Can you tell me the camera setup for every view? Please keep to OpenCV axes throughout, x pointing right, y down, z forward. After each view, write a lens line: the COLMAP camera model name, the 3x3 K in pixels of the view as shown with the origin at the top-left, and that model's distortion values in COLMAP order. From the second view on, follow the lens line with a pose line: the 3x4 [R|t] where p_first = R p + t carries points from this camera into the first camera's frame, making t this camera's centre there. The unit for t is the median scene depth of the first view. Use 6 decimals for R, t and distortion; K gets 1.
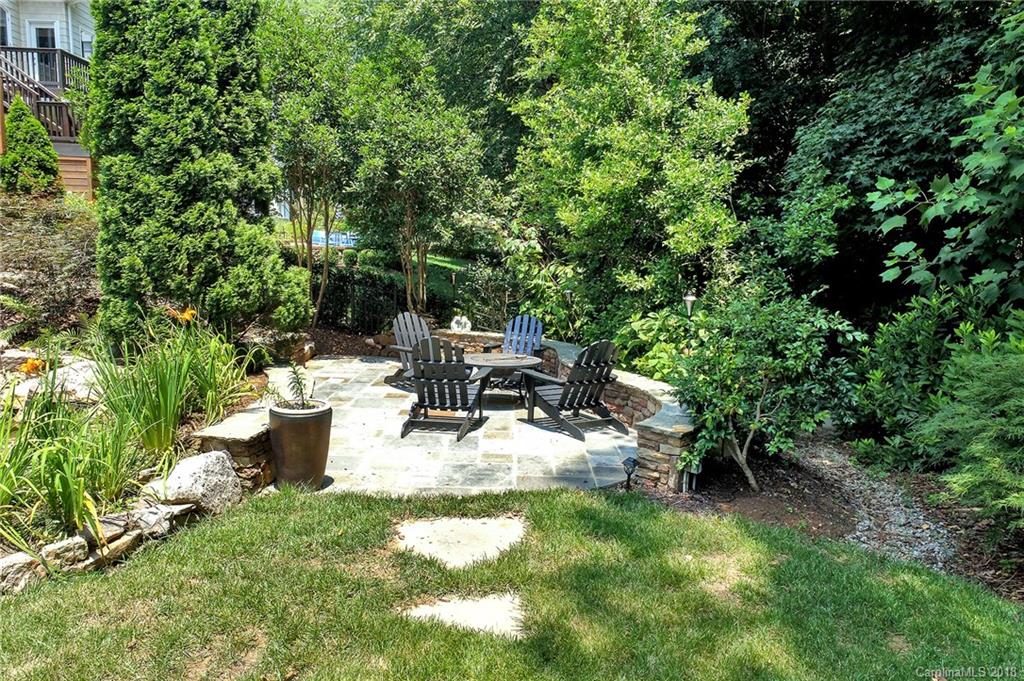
lens RADIAL K [[732.1, 0, 510.4], [0, 732.1, 348.3], [0, 0, 1]] dist [-0.008110, 0.000563]
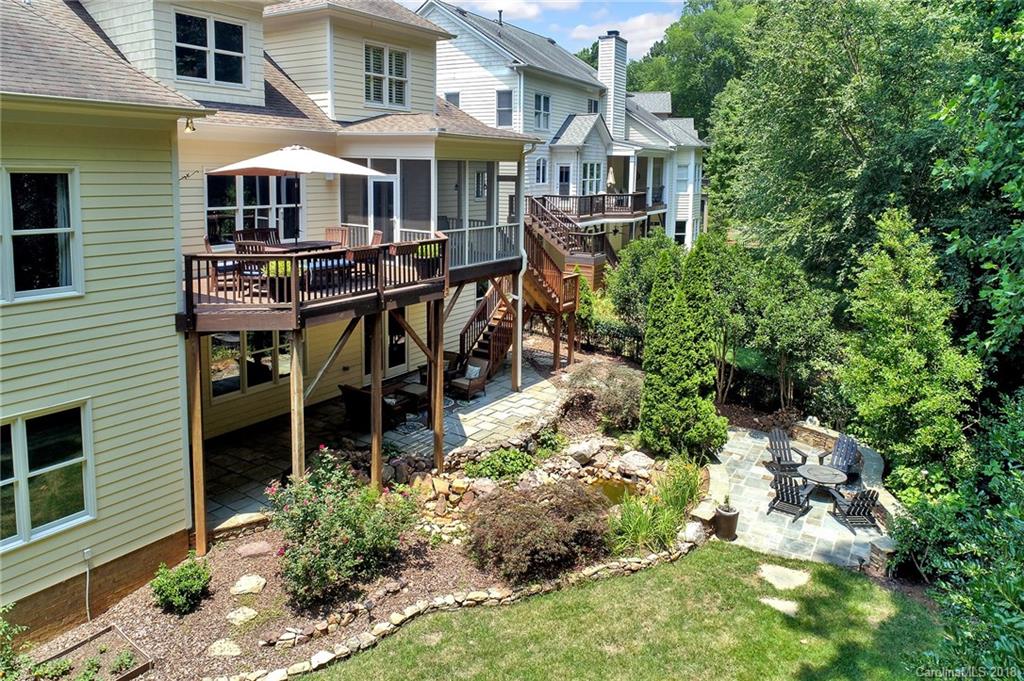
lens RADIAL K [[732.1, 0, 493.8], [0, 732.1, 239.3], [0, 0, 1]] dist [-0.008110, 0.000563]
pose [[0.857515, 0.042657, -0.512687, 0.254422], [-0.061855, 0.997876, -0.020433, -0.640603], [0.510726, 0.049233, 0.858333, -1.448855]]
